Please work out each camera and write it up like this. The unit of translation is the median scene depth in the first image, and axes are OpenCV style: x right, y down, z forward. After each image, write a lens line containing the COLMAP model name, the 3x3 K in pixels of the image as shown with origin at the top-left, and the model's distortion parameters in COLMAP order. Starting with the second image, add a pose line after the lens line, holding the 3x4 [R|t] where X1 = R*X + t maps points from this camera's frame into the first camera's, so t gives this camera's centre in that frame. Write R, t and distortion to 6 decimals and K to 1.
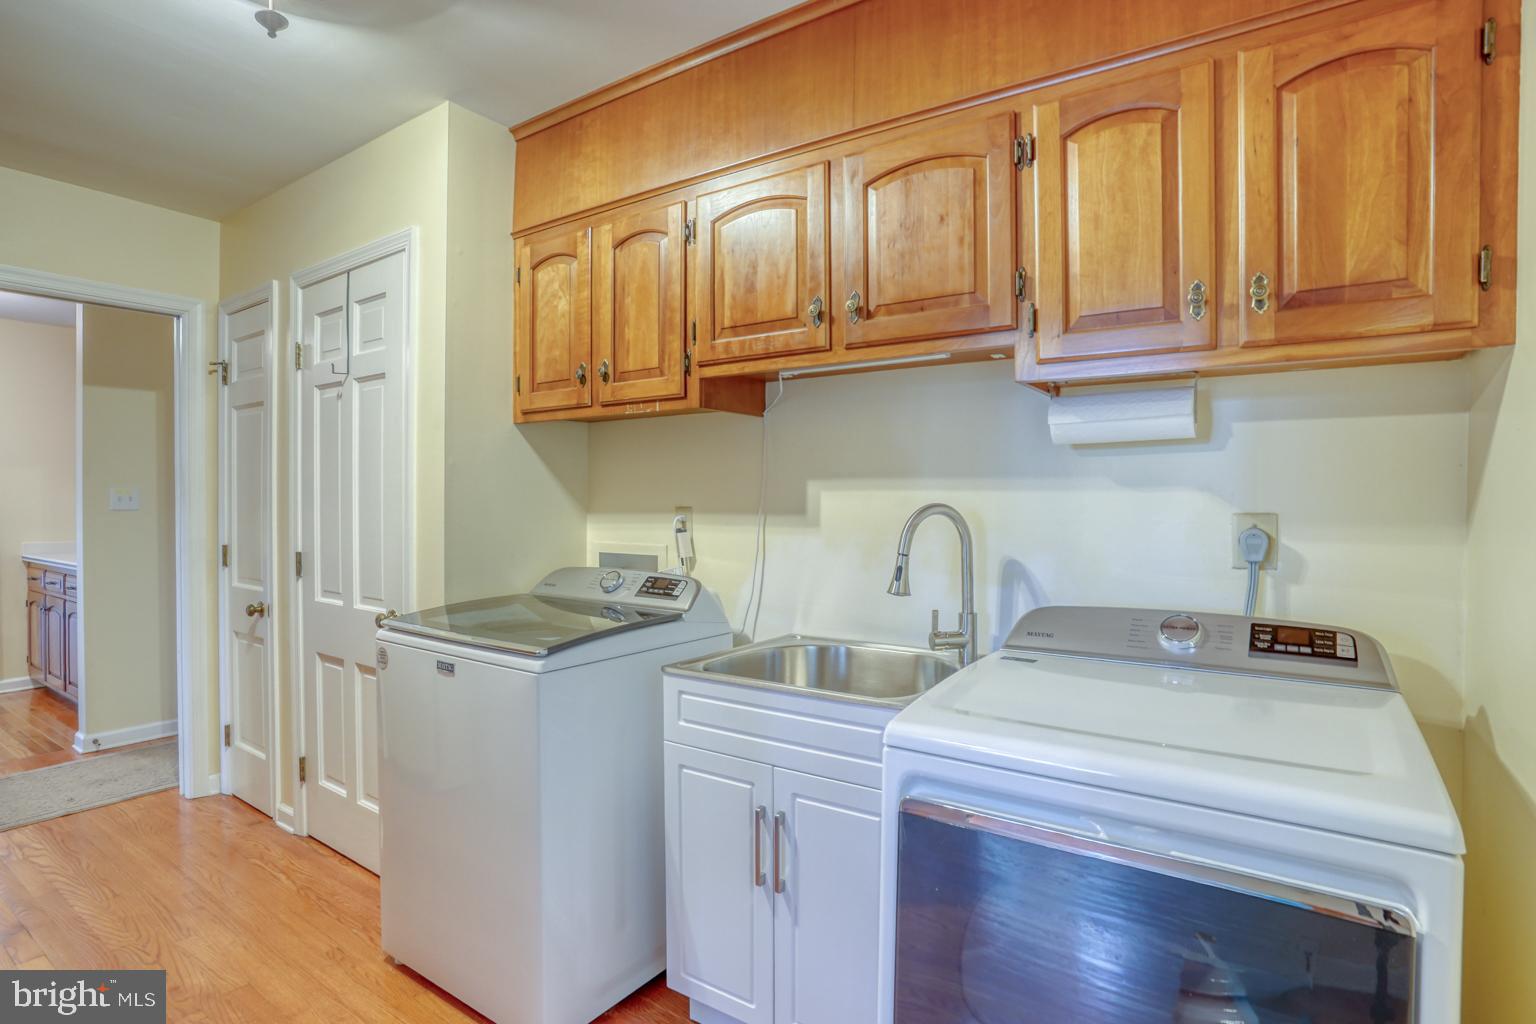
lens RADIAL K [[776.1, 0, 749.3], [0, 776.1, 510.4], [0, 0, 1]] dist [-0.079212, 0.045287]
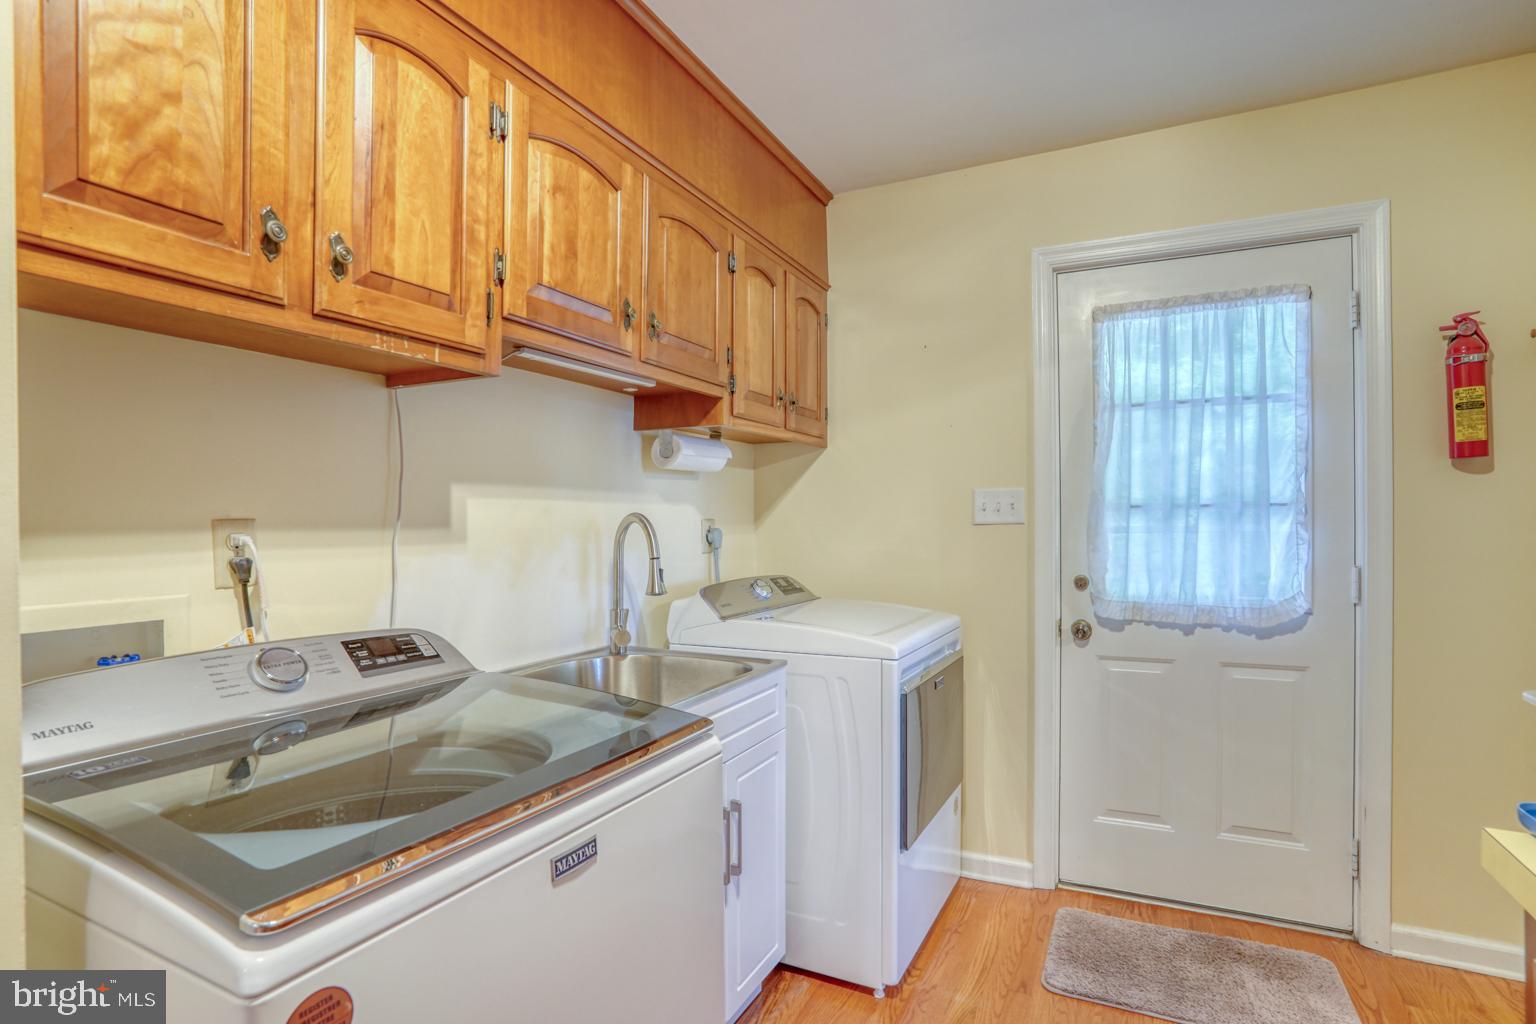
lens RADIAL K [[776.1, 0, 749.3], [0, 776.1, 510.4], [0, 0, 1]] dist [-0.079212, 0.045287]
pose [[-0.129041, 0.011514, 0.991572, -0.747172], [0.015342, 0.999836, -0.009613, 0.000674], [-0.991521, 0.013972, -0.129197, 0.819090]]
